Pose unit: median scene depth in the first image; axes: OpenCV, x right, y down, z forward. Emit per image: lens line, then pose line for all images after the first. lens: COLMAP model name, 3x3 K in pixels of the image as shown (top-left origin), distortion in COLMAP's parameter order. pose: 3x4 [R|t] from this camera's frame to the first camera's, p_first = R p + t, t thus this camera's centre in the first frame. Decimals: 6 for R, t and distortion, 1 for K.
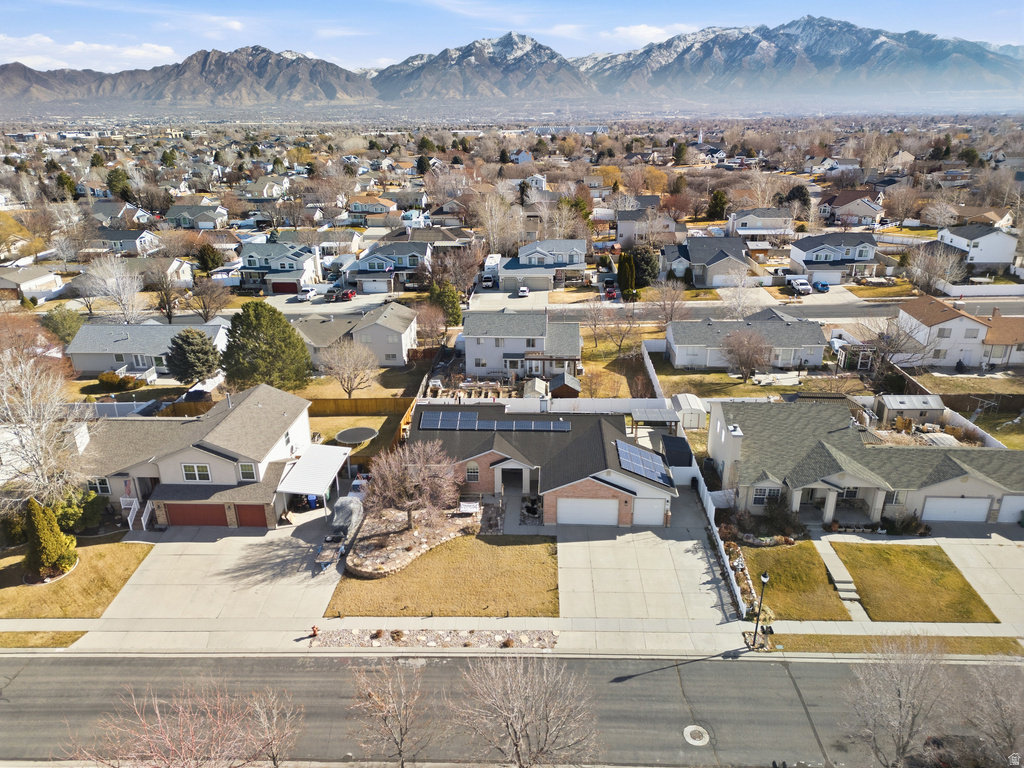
lens RADIAL K [[708.0, 0, 516.2], [0, 708.0, 384.7], [0, 0, 1]] dist [0.088860, -0.087702]
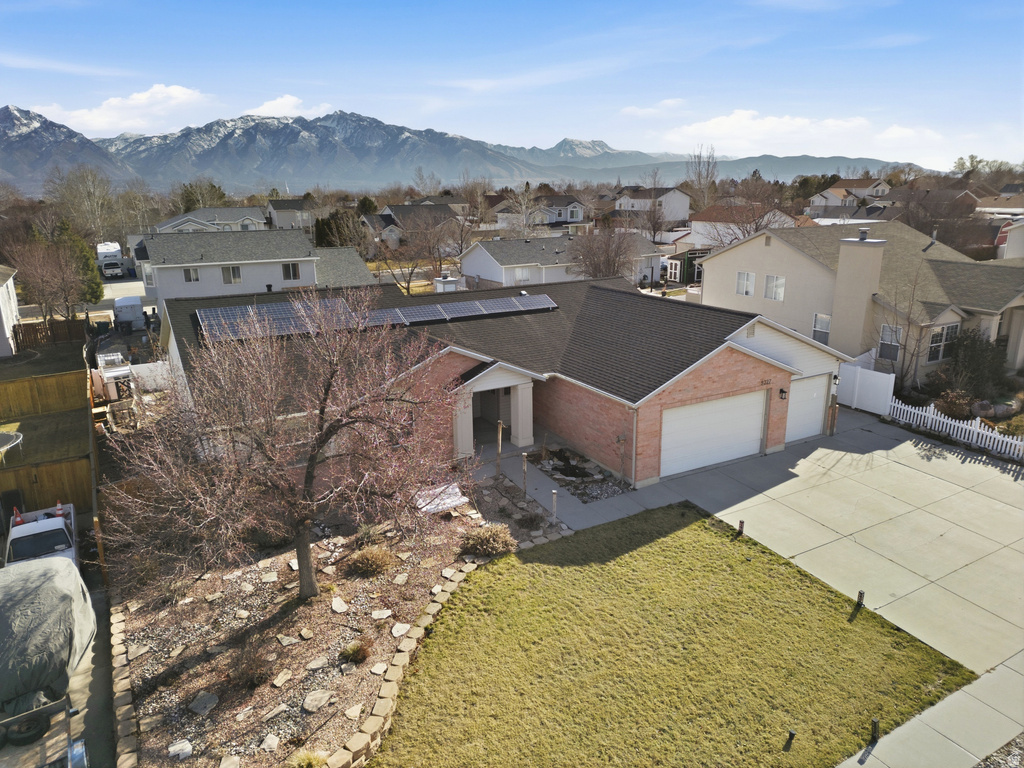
lens RADIAL K [[709.6, 0, 515.4], [0, 709.6, 385.3], [0, 0, 1]] dist [0.078553, -0.068411]
pose [[0.841135, -0.147451, 0.520337, -0.198725], [0.200443, 0.978591, -0.046711, 0.131503], [-0.502309, 0.143588, 0.852683, 0.616451]]
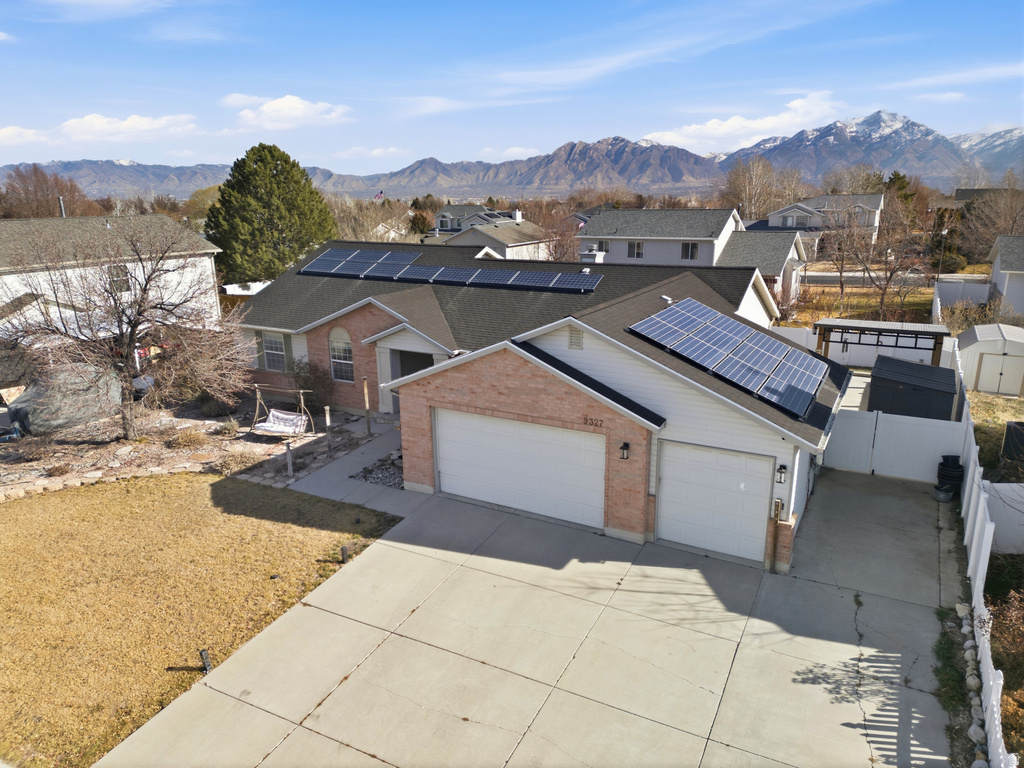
lens RADIAL K [[708.0, 0, 516.2], [0, 708.0, 384.7], [0, 0, 1]] dist [0.088860, -0.087702]
pose [[0.901499, 0.114478, -0.417365, 0.204543], [-0.156152, 0.985459, -0.066987, 0.147233], [0.403628, 0.125561, 0.906267, 0.636806]]
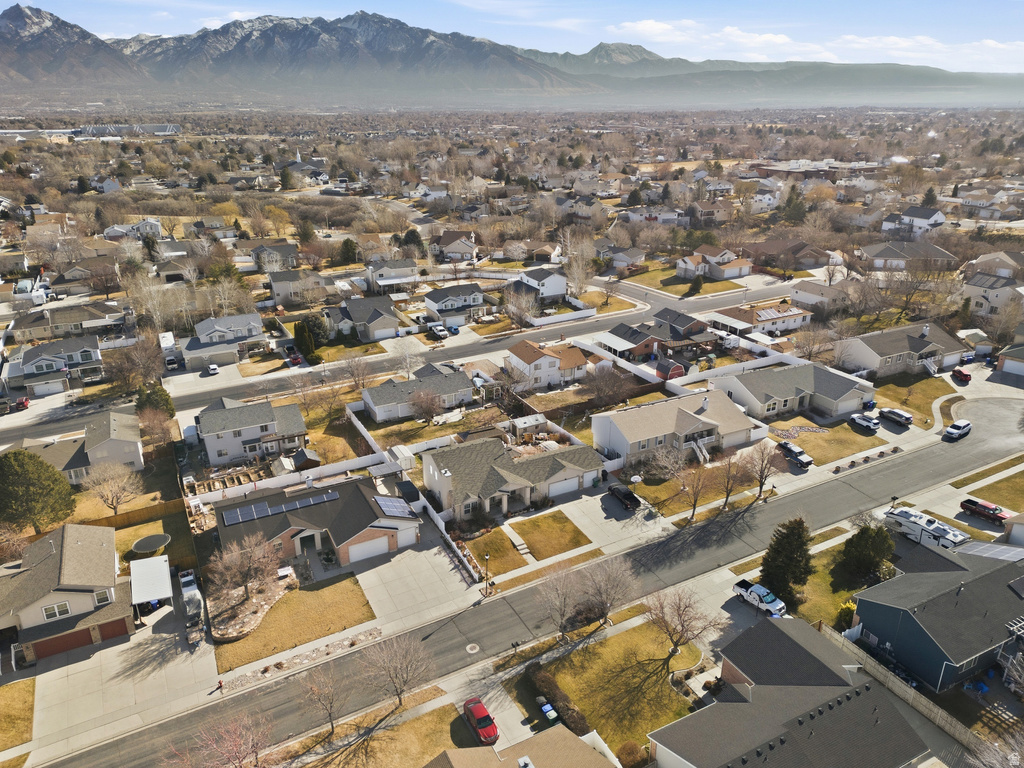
lens RADIAL K [[718.4, 0, 512.0], [0, 718.4, 384.0], [0, 0, 1]] dist [0.100679, -0.093179]
pose [[0.863503, -0.182565, 0.470141, -0.269943], [0.181188, 0.982245, 0.048640, -0.169550], [-0.470674, 0.043183, 0.881250, -0.476712]]
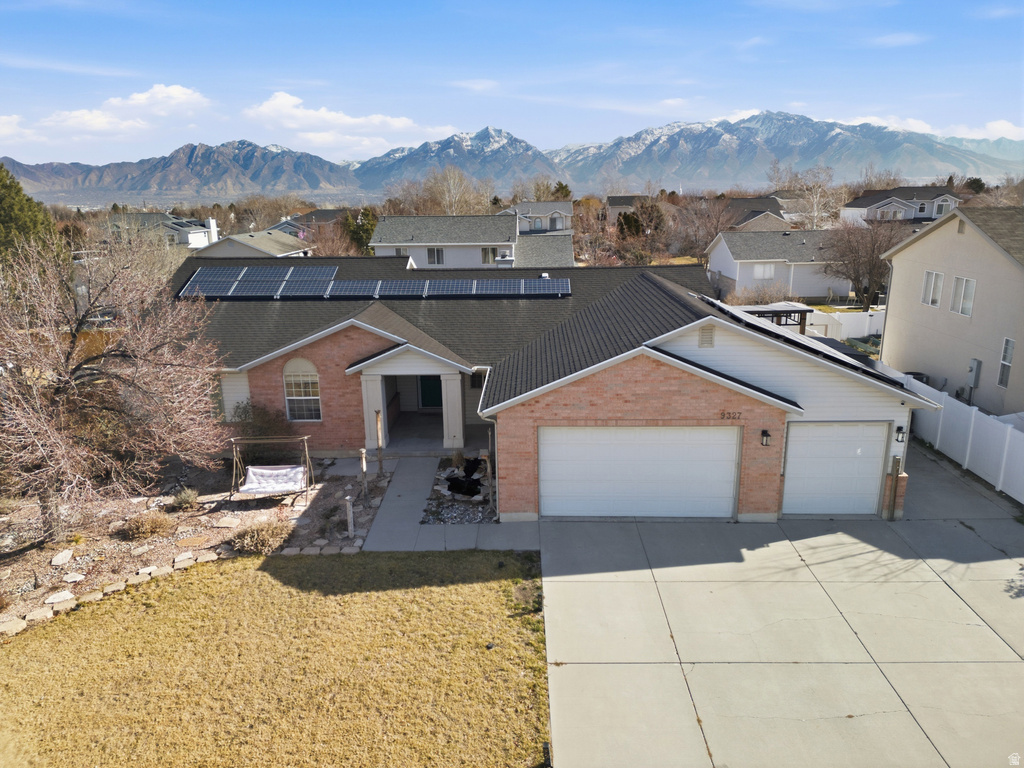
lens RADIAL K [[708.0, 0, 516.2], [0, 708.0, 384.7], [0, 0, 1]] dist [0.088860, -0.087702]
pose [[0.999517, -0.014203, 0.027655, 0.035337], [0.017131, 0.993925, -0.108719, 0.155390], [-0.025943, 0.109140, 0.993688, 0.616902]]
